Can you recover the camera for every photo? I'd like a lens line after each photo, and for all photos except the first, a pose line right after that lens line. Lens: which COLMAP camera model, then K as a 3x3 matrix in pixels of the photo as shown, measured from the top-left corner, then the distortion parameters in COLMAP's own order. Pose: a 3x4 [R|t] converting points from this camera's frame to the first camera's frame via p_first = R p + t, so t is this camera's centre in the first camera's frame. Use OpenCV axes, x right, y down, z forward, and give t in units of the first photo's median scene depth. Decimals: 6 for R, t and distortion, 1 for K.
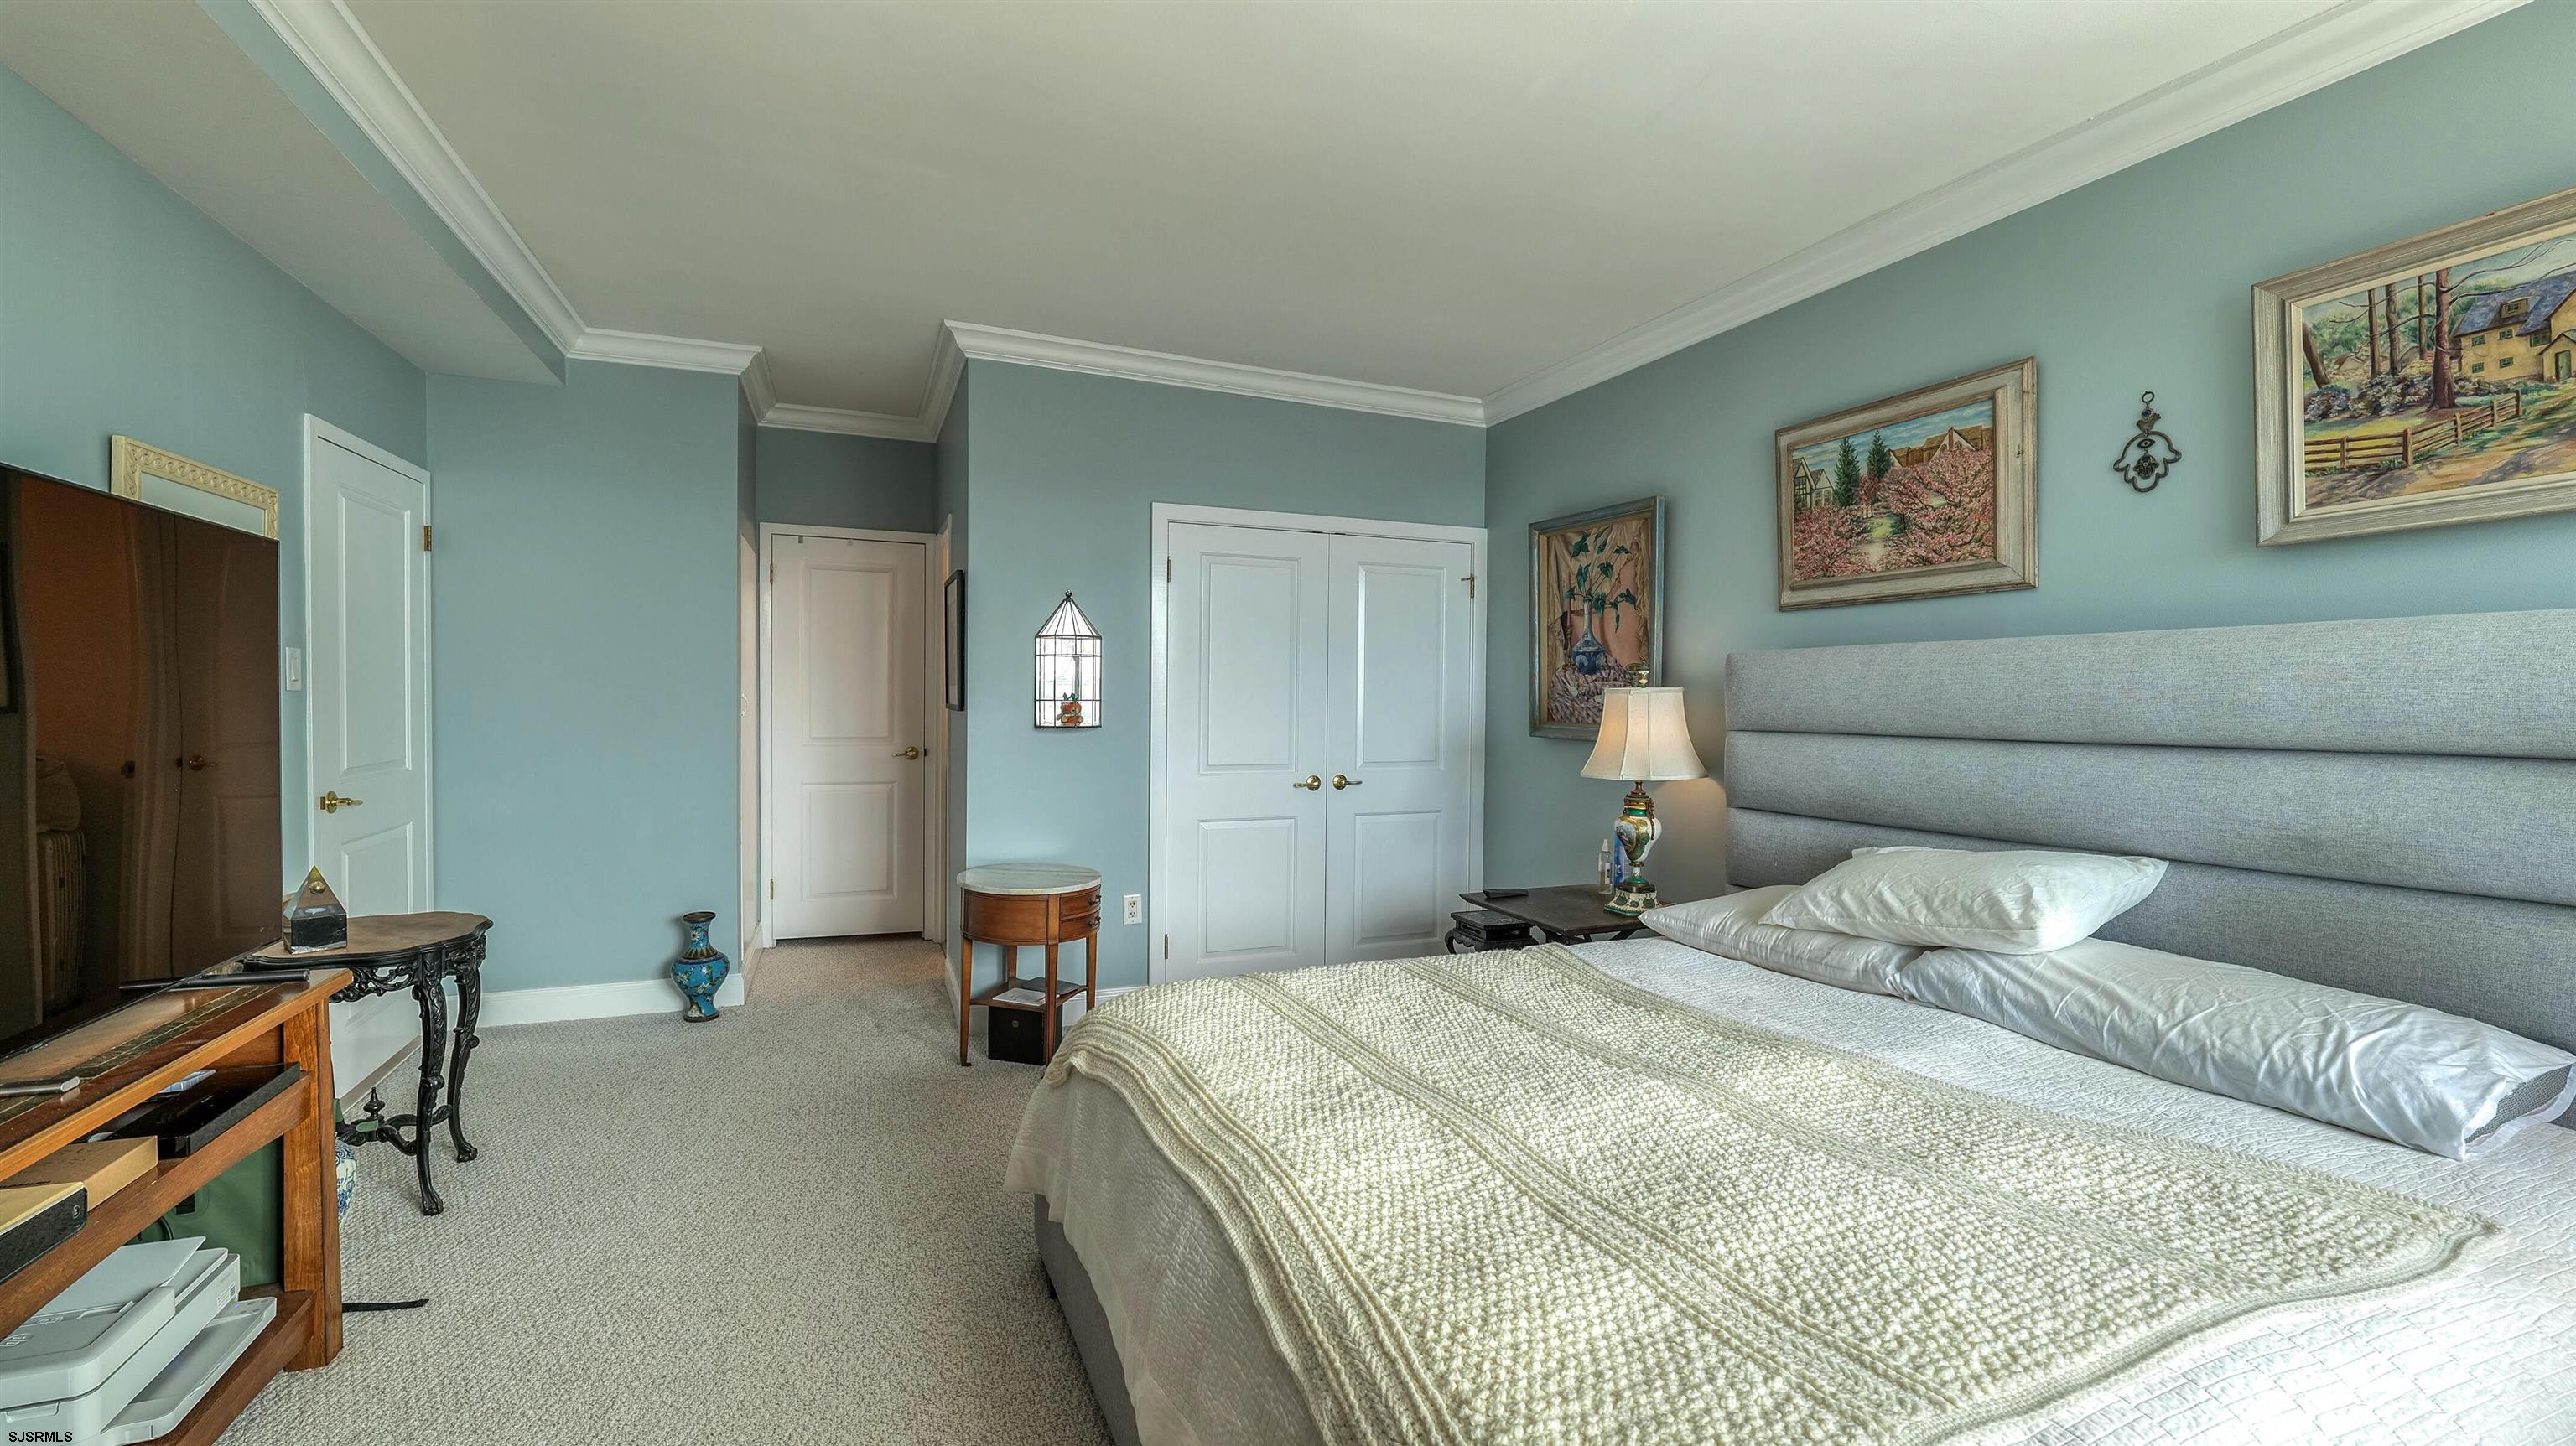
lens RADIAL K [[1052.0, 0, 1286.3], [0, 1052.0, 715.5], [0, 0, 1]] dist [-0.013170, 0.001009]
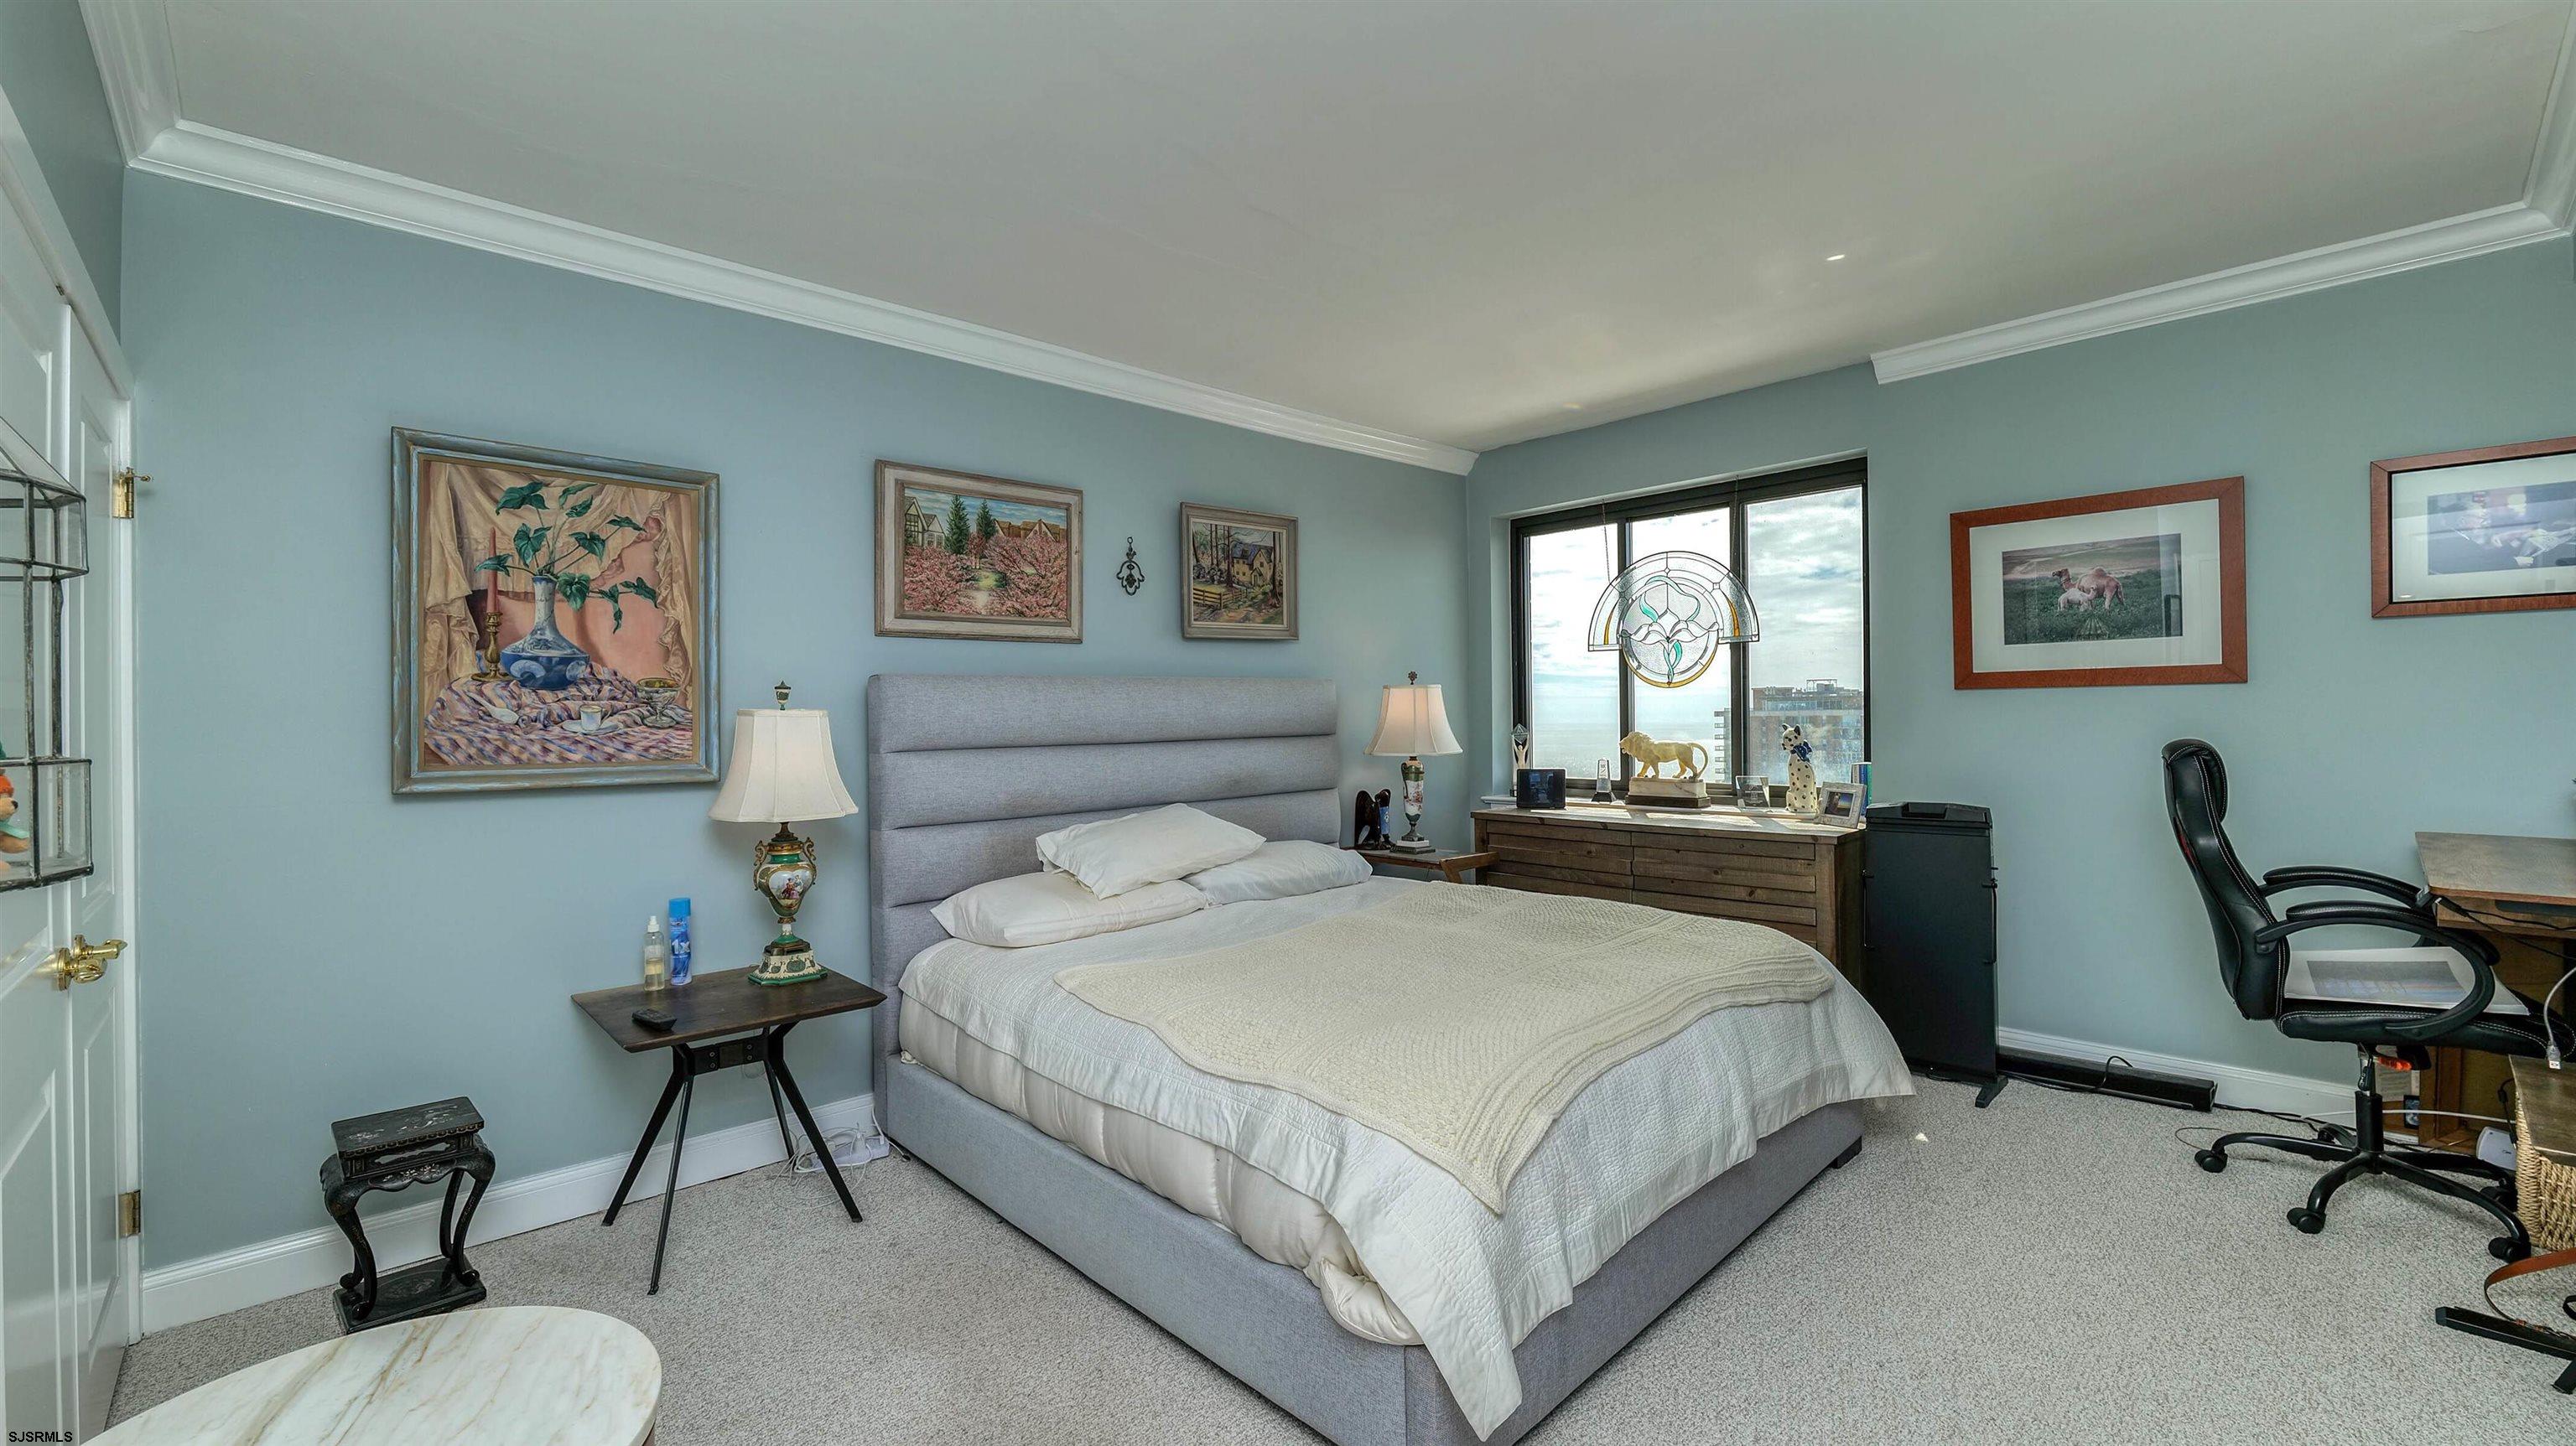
lens RADIAL K [[1052.0, 0, 1285.4], [0, 1052.0, 705.8], [0, 0, 1]] dist [-0.013170, 0.001009]
pose [[-0.357759, 0.008888, 0.933772, -0.686771], [0.030259, 0.999540, 0.002079, -0.022341], [-0.933324, 0.028999, -0.357863, 1.084301]]
